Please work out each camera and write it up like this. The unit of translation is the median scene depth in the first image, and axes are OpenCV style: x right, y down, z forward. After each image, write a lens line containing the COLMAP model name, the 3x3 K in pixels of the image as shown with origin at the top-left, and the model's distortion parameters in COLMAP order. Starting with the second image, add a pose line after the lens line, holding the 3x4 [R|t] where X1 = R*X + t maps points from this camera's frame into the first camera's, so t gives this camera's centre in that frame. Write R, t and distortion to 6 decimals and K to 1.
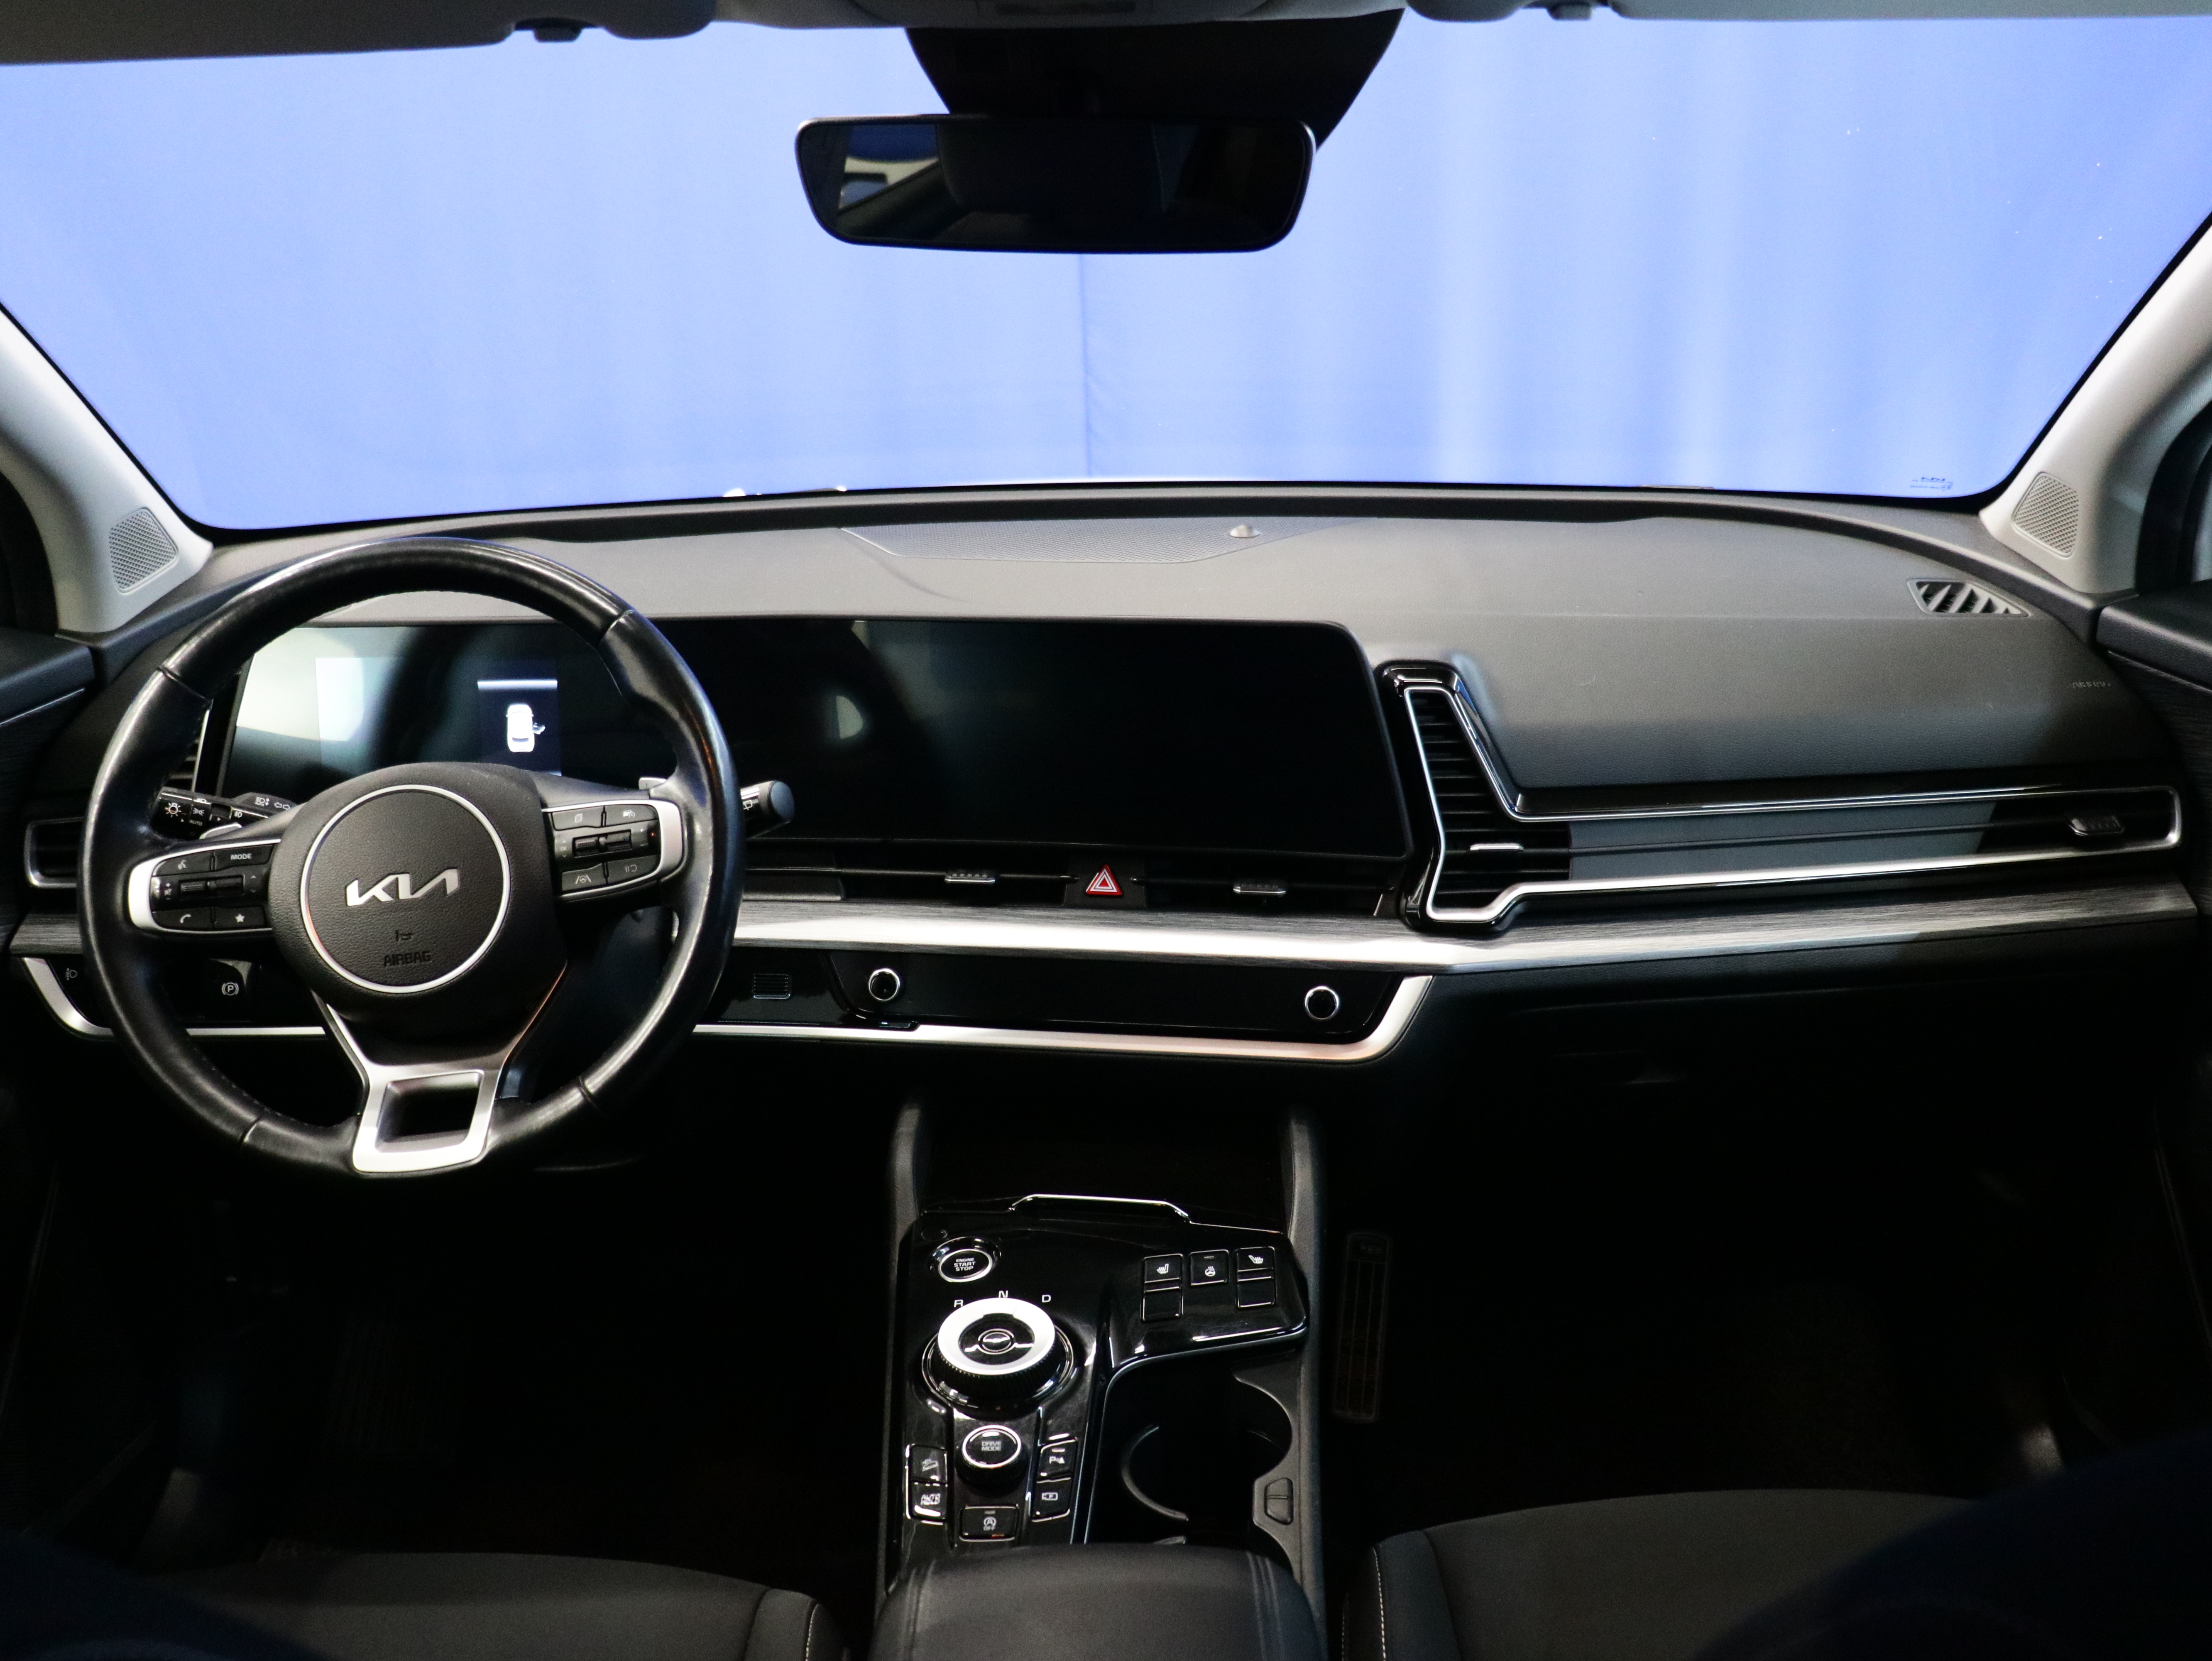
lens RADIAL K [[1959.1, 0, 1106.0], [0, 1959.1, 830.5], [0, 0, 1]] dist [-0.022265, -0.009276]
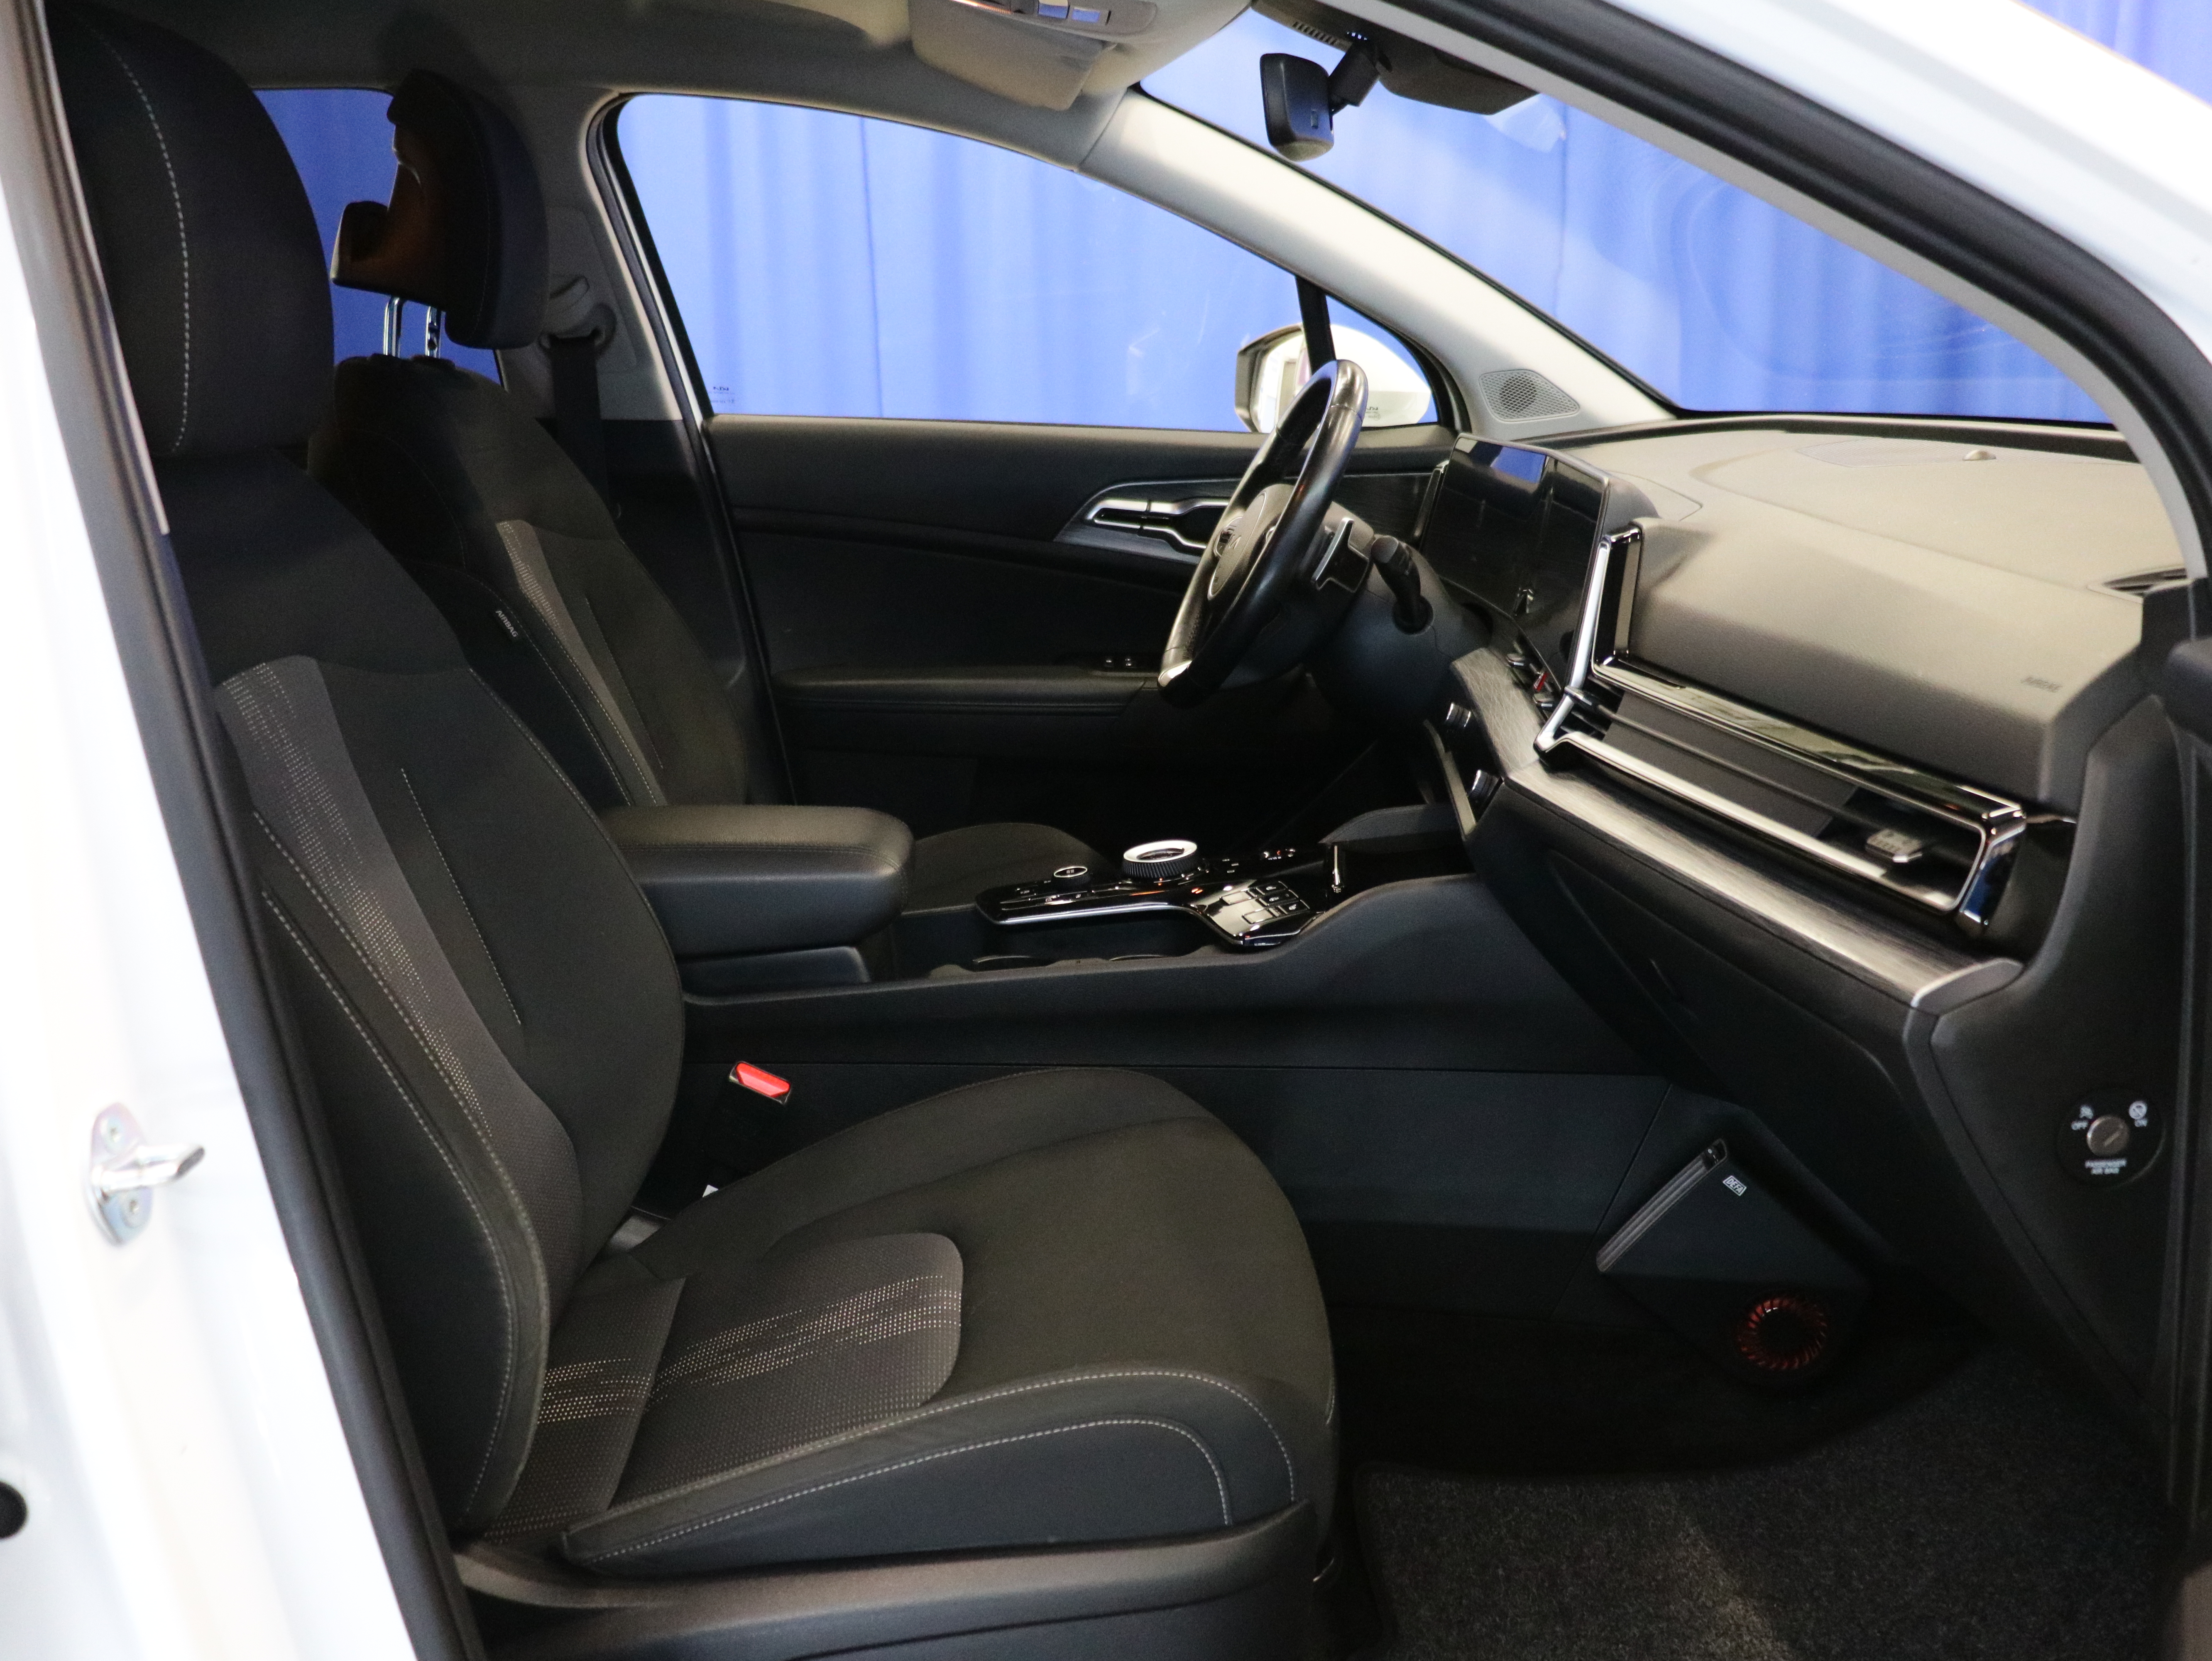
lens RADIAL K [[1959.1, 0, 1106.0], [0, 1959.1, 830.5], [0, 0, 1]] dist [-0.022265, -0.009276]
pose [[0.043874, 0.252668, -0.966558, 1.387533], [-0.303757, 0.925058, 0.228032, -0.097230], [0.951739, 0.283594, 0.117336, 0.732821]]
